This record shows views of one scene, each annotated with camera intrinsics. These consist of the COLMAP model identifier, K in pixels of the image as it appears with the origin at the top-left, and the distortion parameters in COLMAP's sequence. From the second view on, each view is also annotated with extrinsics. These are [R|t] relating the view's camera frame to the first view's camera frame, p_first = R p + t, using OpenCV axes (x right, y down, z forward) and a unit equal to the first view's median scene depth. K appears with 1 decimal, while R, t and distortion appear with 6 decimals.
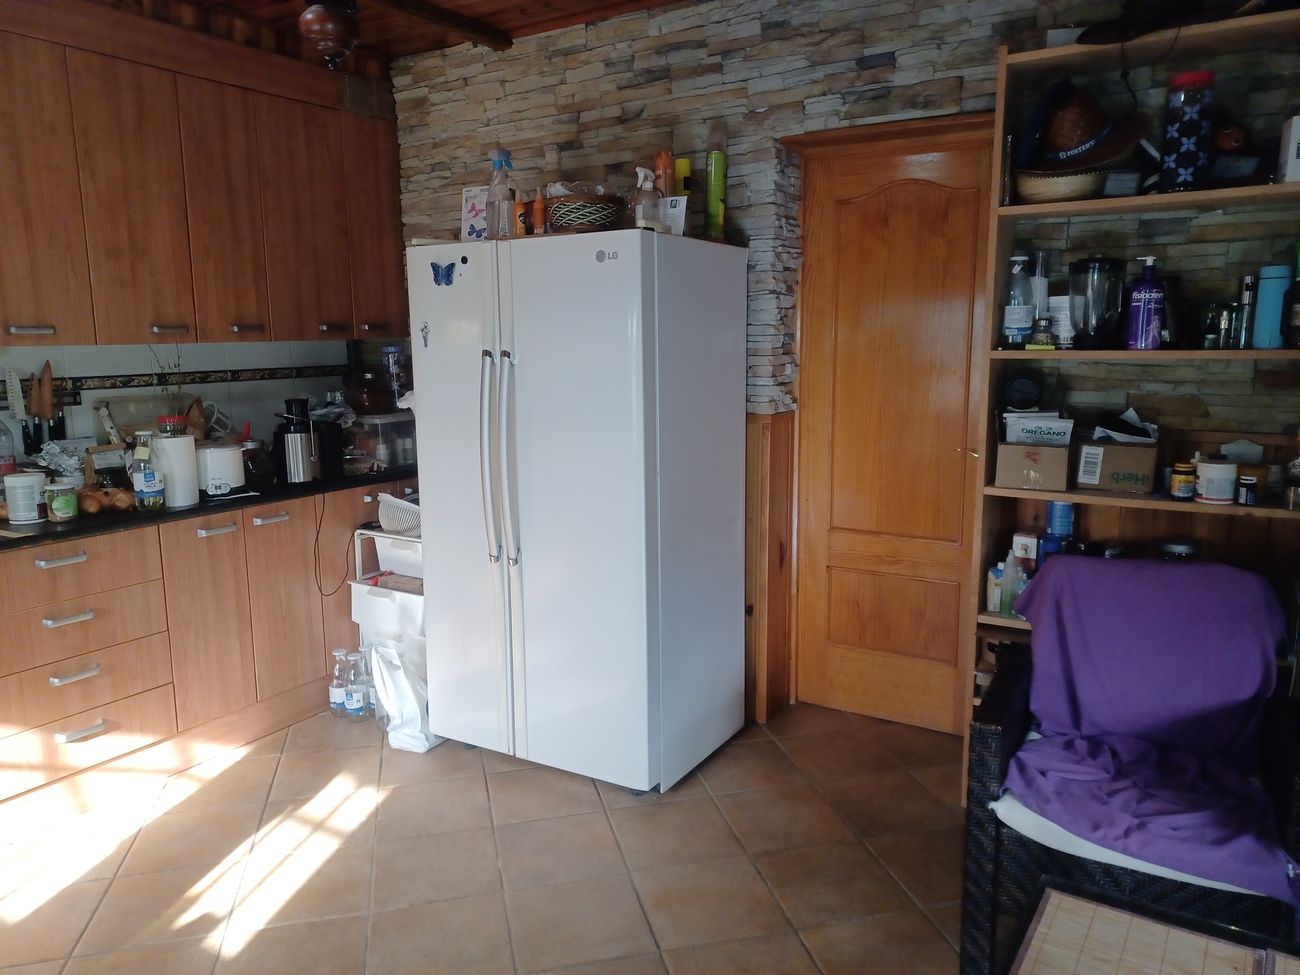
lens RADIAL K [[964.8, 0, 646.0], [0, 964.8, 482.7], [0, 0, 1]] dist [0.063078, -0.020245]
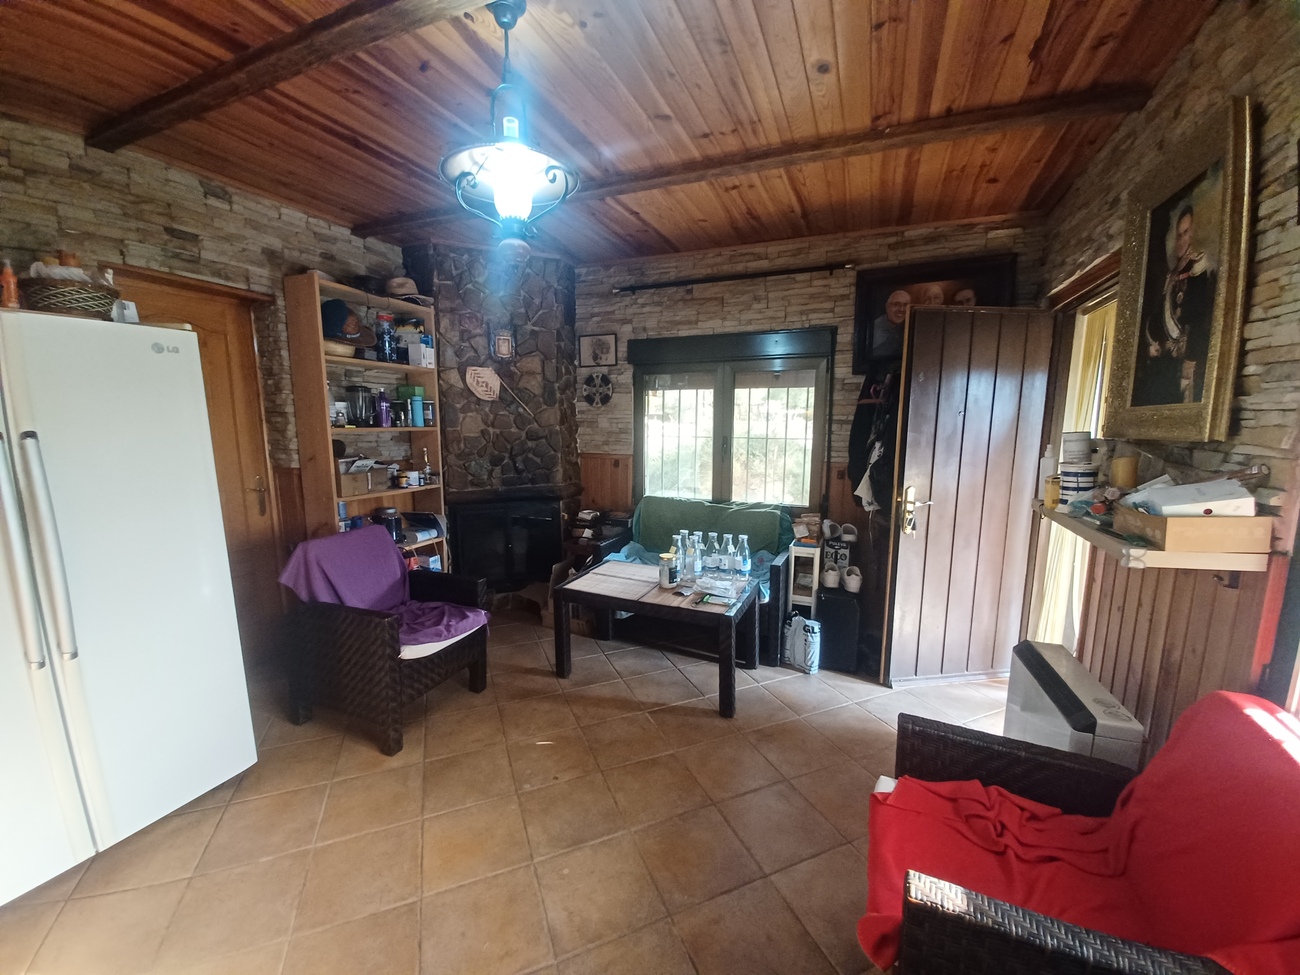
lens RADIAL K [[518.9, 0, 648.8], [0, 518.9, 500.0], [0, 0, 1]] dist [-0.001195, -0.010760]
pose [[-0.167153, -0.138140, 0.976206, -0.610377], [0.149329, 0.975166, 0.163562, -0.055524], [-0.974557, 0.173116, -0.142374, 0.436595]]
